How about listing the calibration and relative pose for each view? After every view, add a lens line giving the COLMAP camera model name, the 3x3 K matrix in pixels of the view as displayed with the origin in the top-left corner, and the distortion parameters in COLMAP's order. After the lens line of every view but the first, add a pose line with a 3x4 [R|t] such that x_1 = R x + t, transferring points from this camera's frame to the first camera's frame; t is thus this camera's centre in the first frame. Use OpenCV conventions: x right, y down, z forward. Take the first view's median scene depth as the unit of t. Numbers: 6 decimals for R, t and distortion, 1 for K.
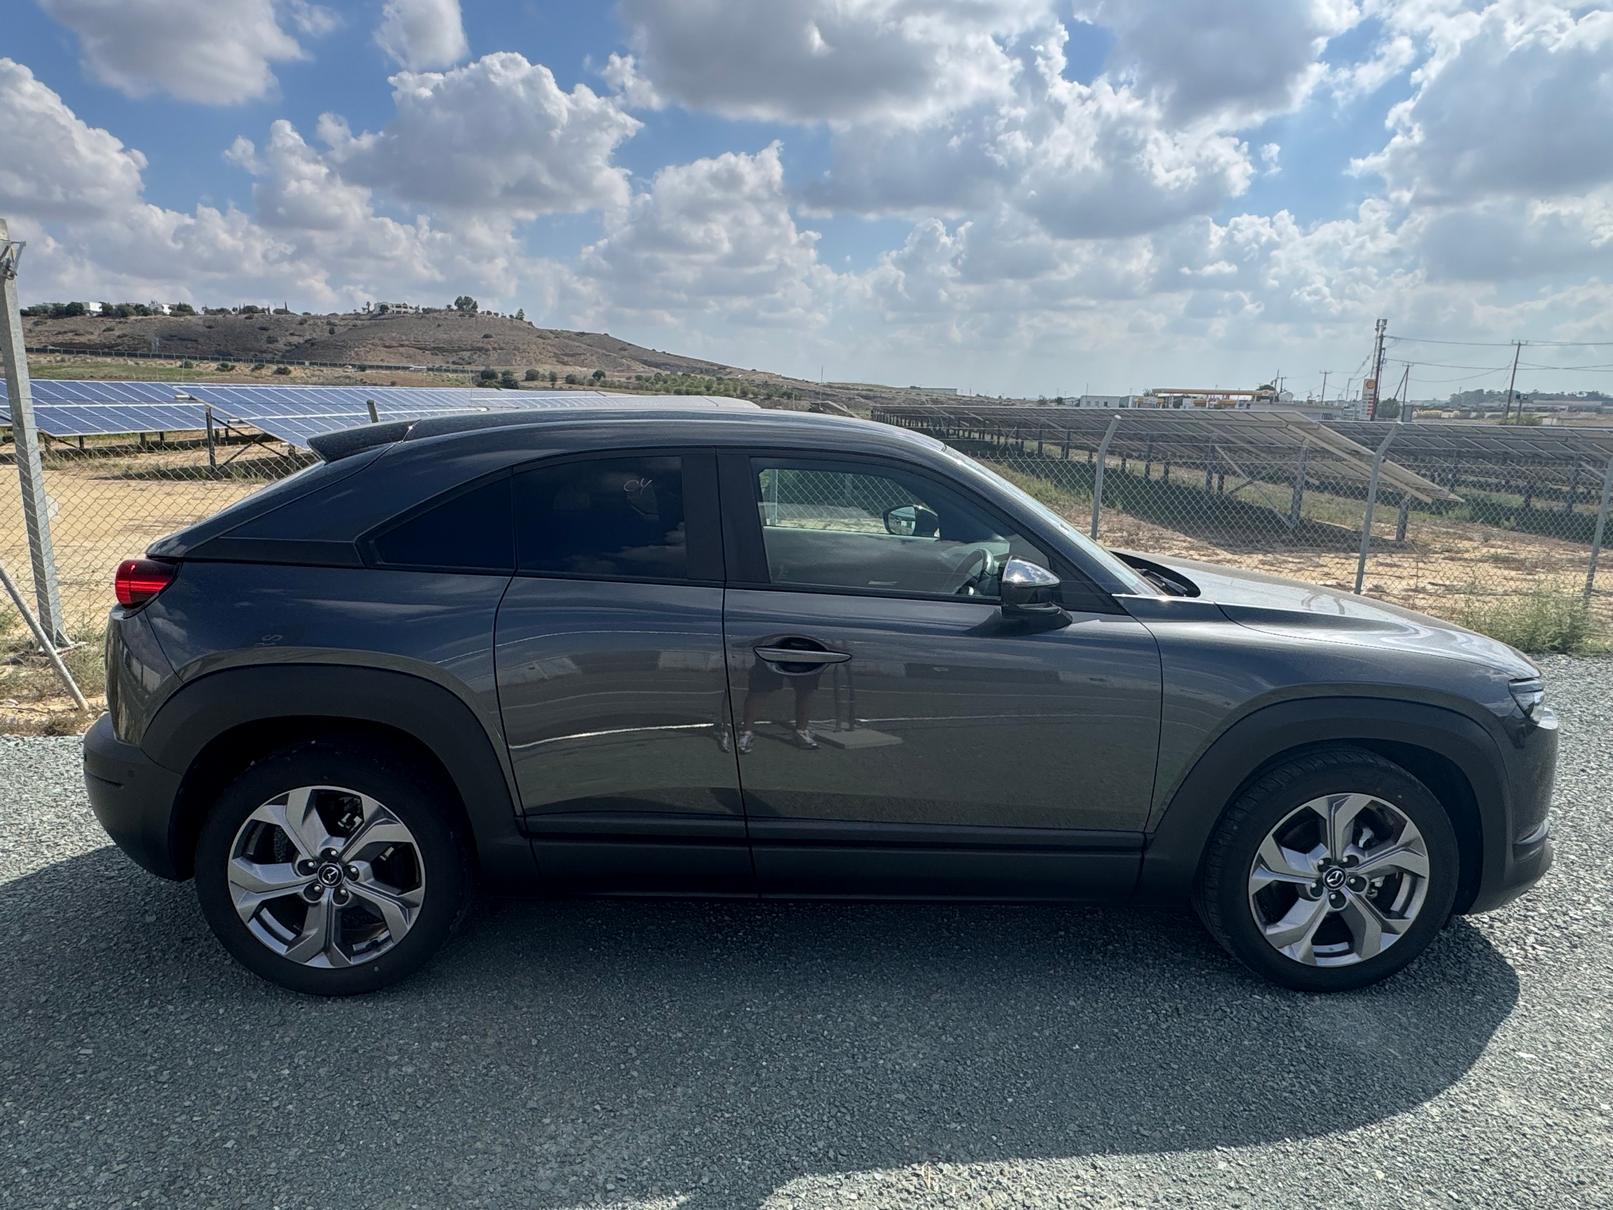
lens RADIAL K [[988.3, 0, 806.5], [0, 988.3, 605.0], [0, 0, 1]] dist [-0.003418, 0.000935]
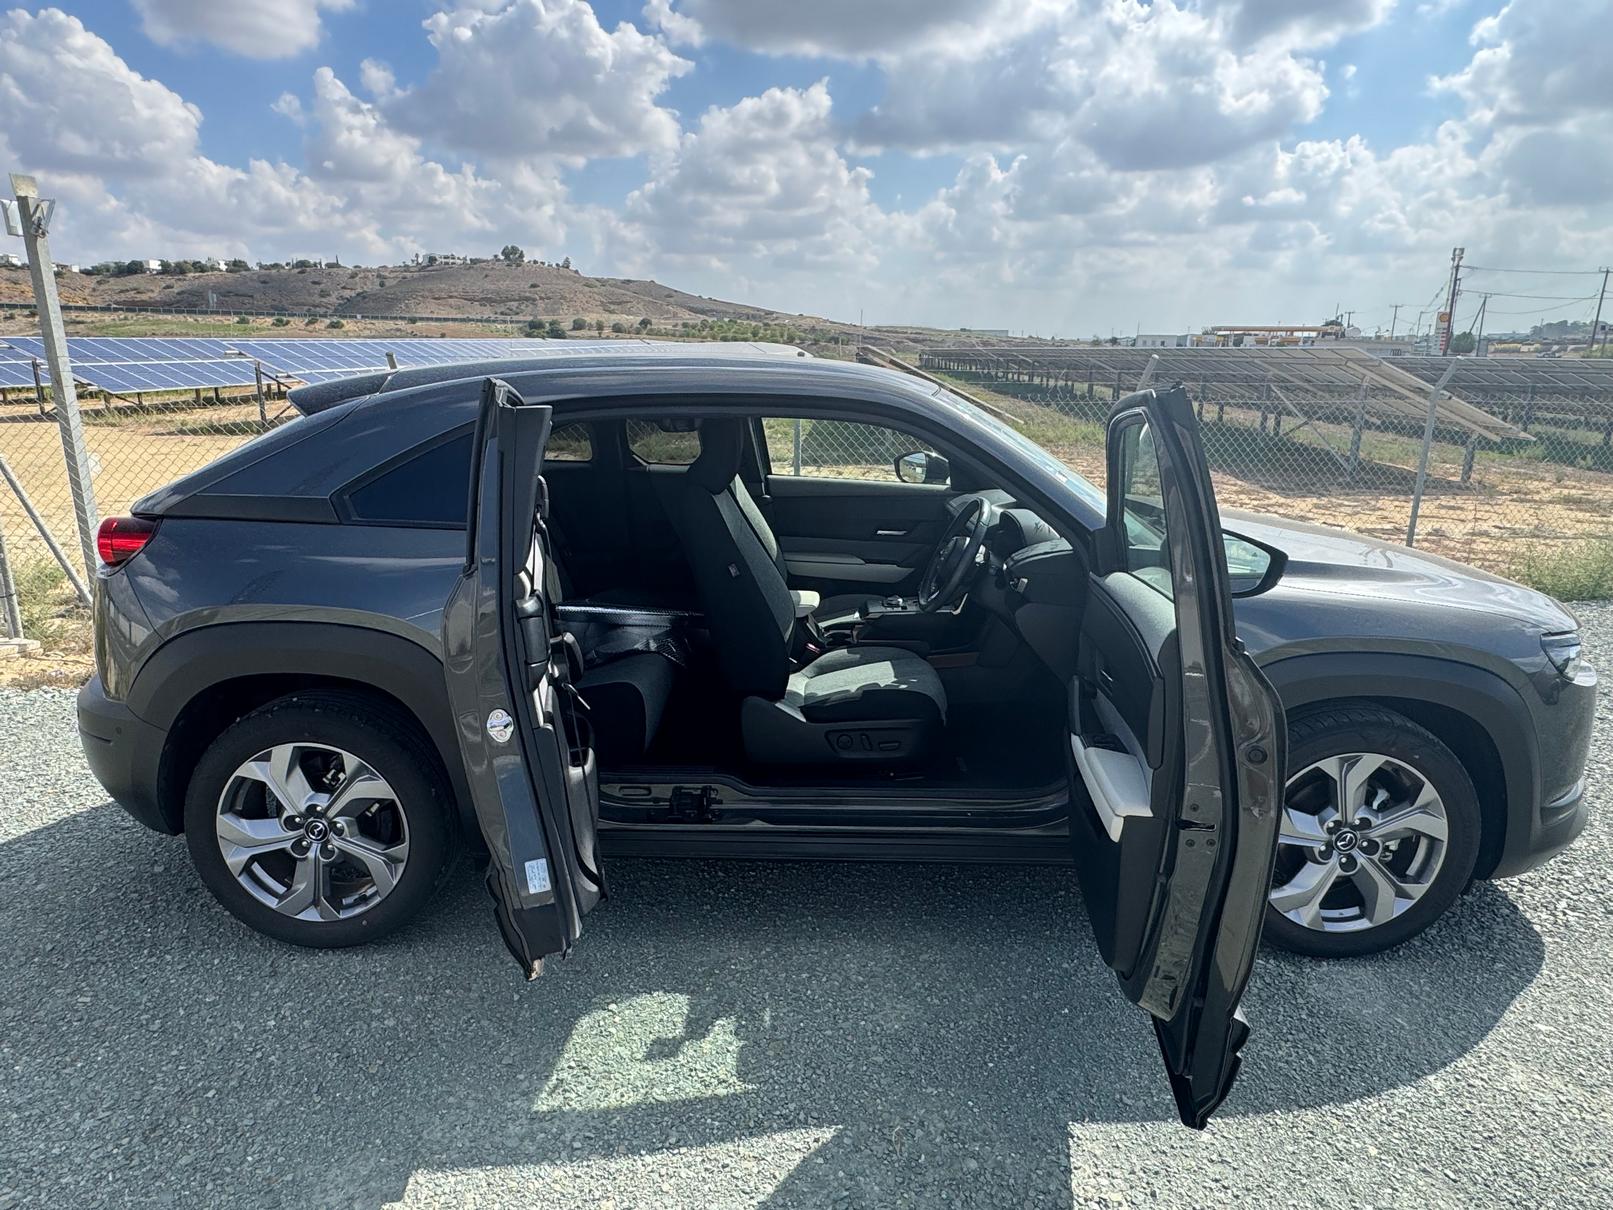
lens RADIAL K [[988.3, 0, 806.5], [0, 988.3, 605.0], [0, 0, 1]] dist [-0.003418, 0.000935]
pose [[0.998663, -0.004257, -0.051514, 0.051678], [0.006961, 0.998601, 0.052417, -0.003441], [0.051219, -0.052706, 0.997296, 0.027615]]
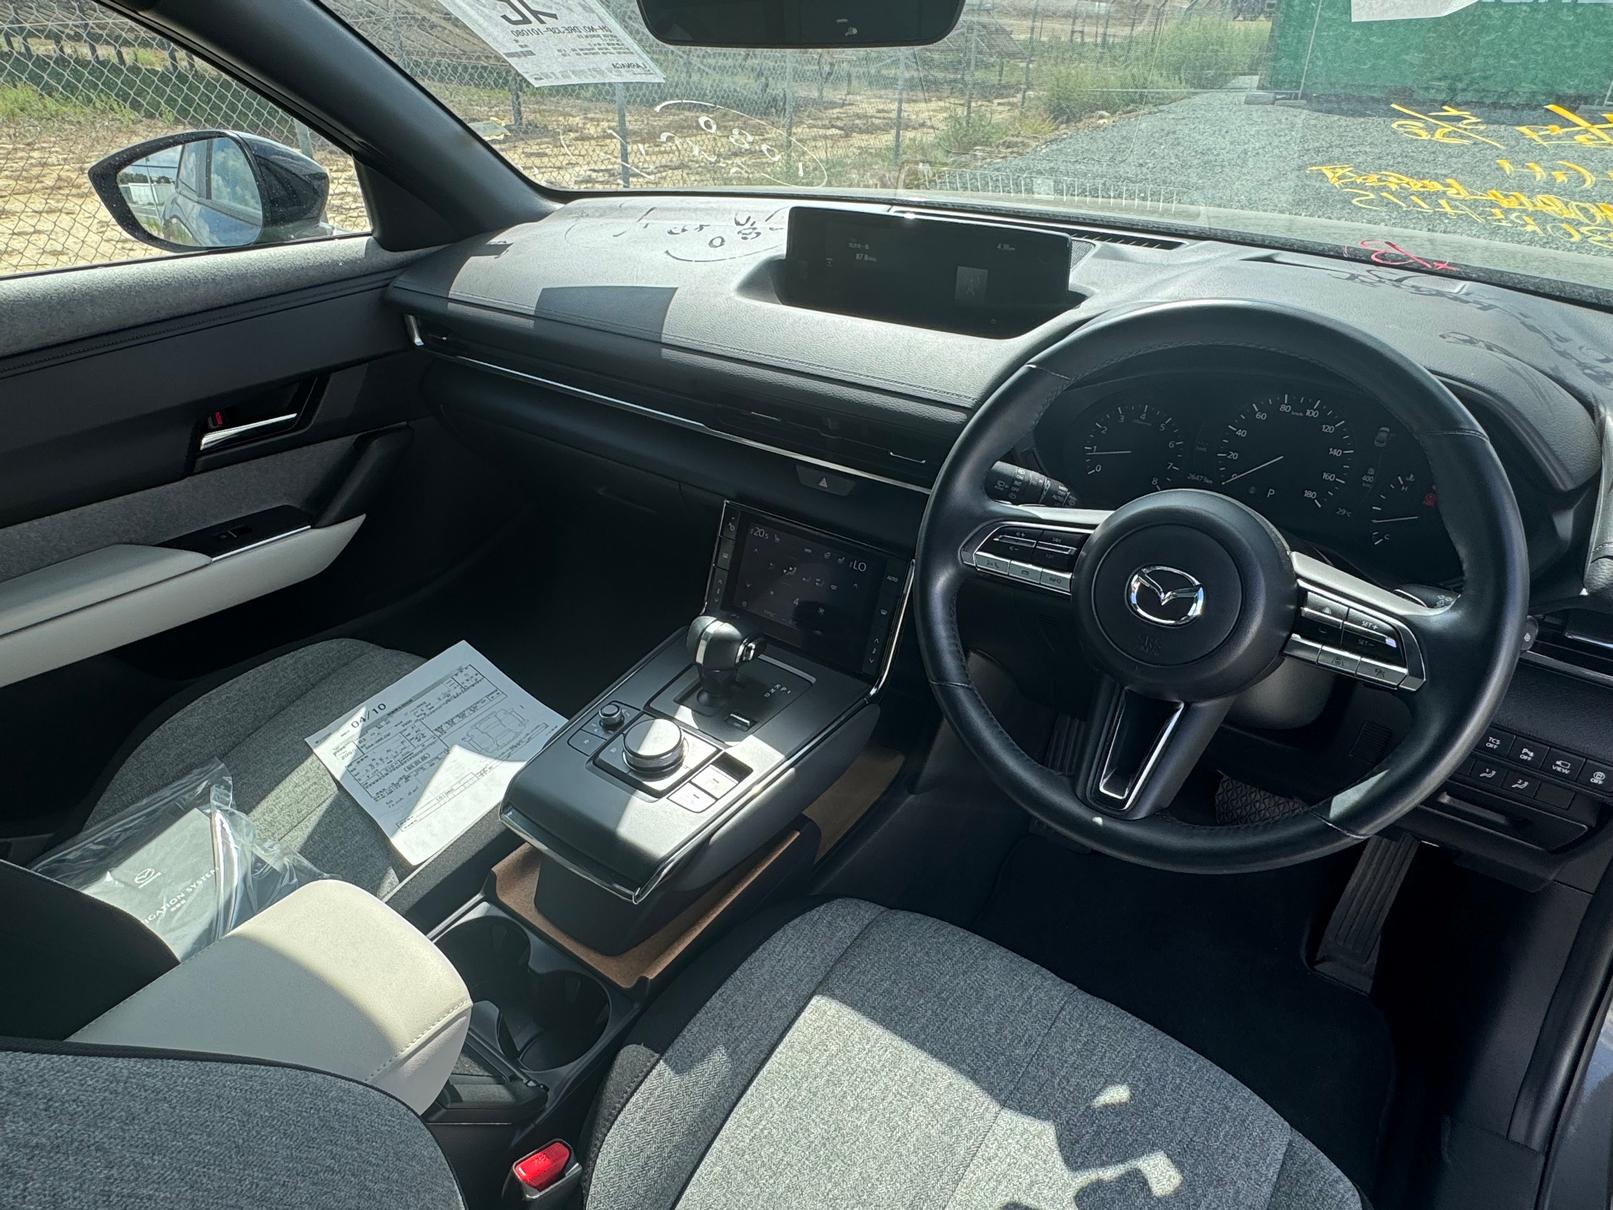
lens RADIAL K [[988.3, 0, 806.5], [0, 988.3, 605.0], [0, 0, 1]] dist [-0.003418, 0.000935]
pose [[0.637478, -0.422773, 0.644116, -0.036867], [0.153081, 0.888838, 0.431896, -0.094222], [-0.755108, -0.176722, 0.631332, 0.805321]]
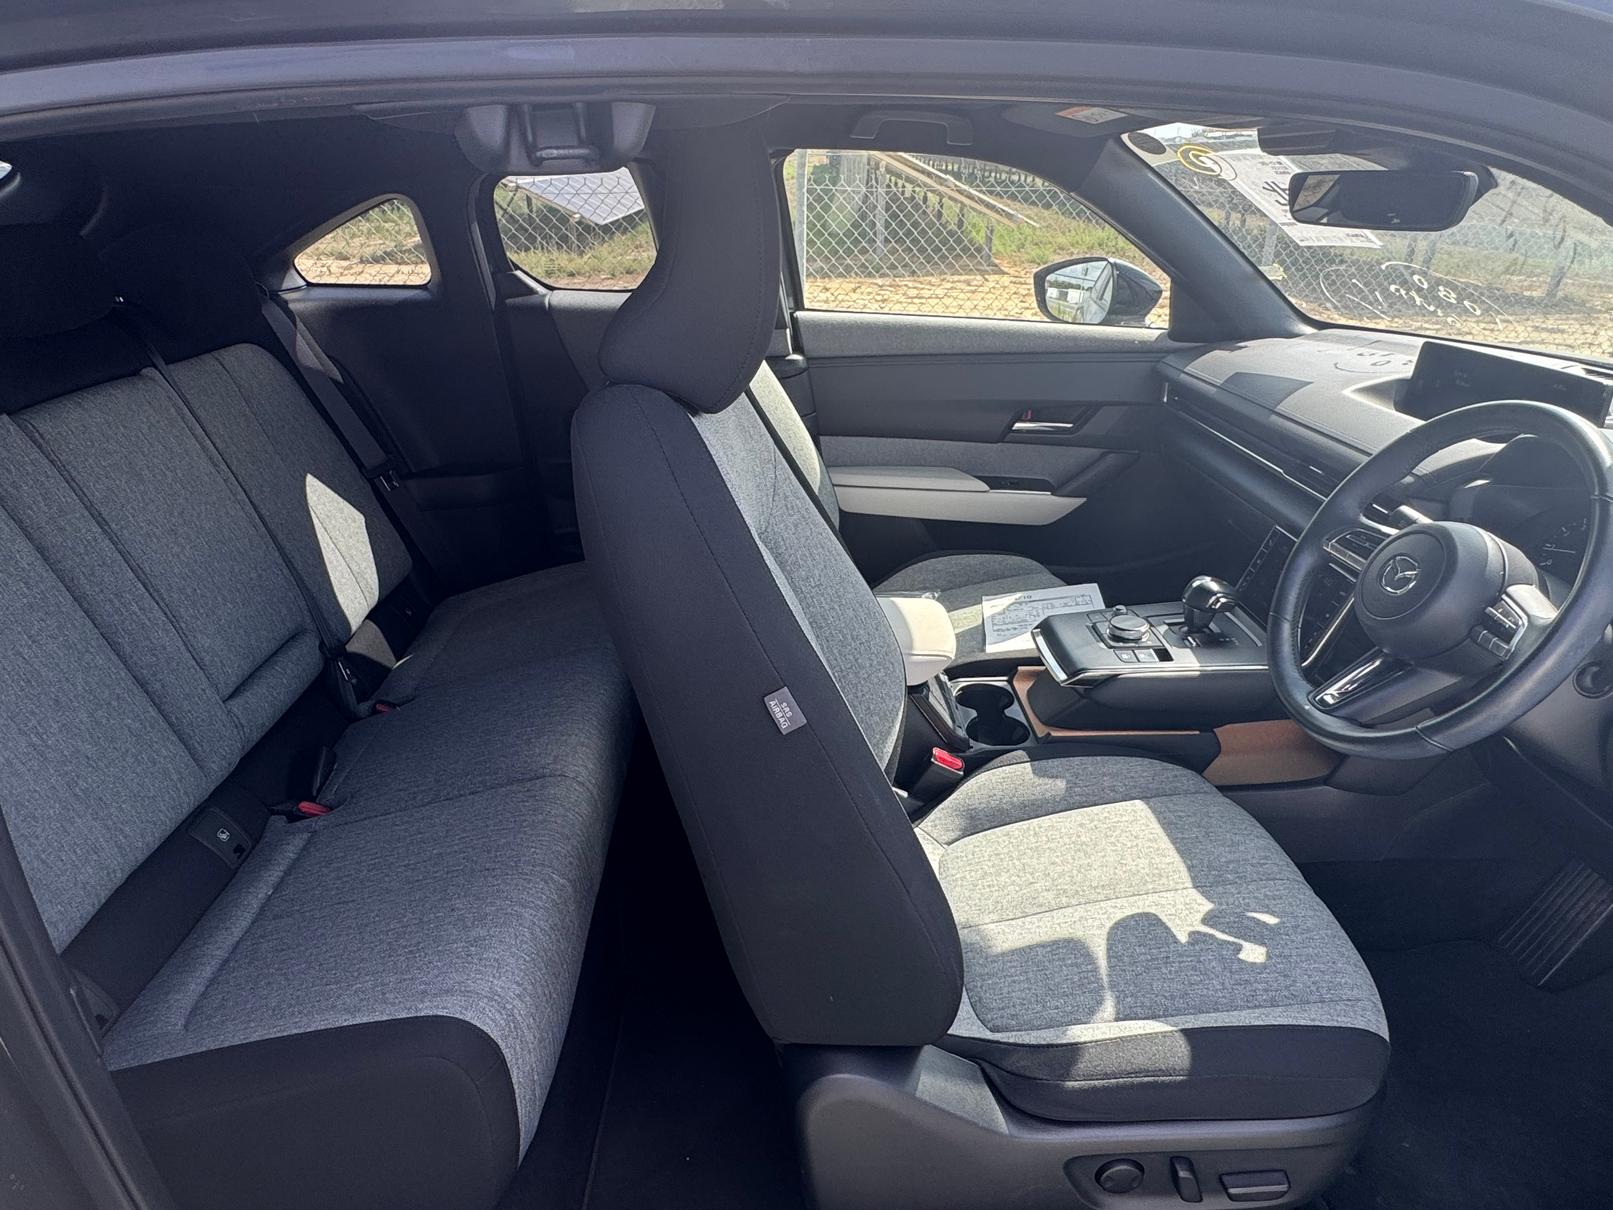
lens RADIAL K [[1010.1, 0, 806.5], [0, 1010.1, 605.0], [0, 0, 1]] dist [-0.031911, 0.000847]
pose [[0.999700, -0.007247, -0.023394, -0.034486], [0.012422, 0.973275, 0.229308, -0.062311], [0.021107, -0.229530, 0.973073, 0.587181]]
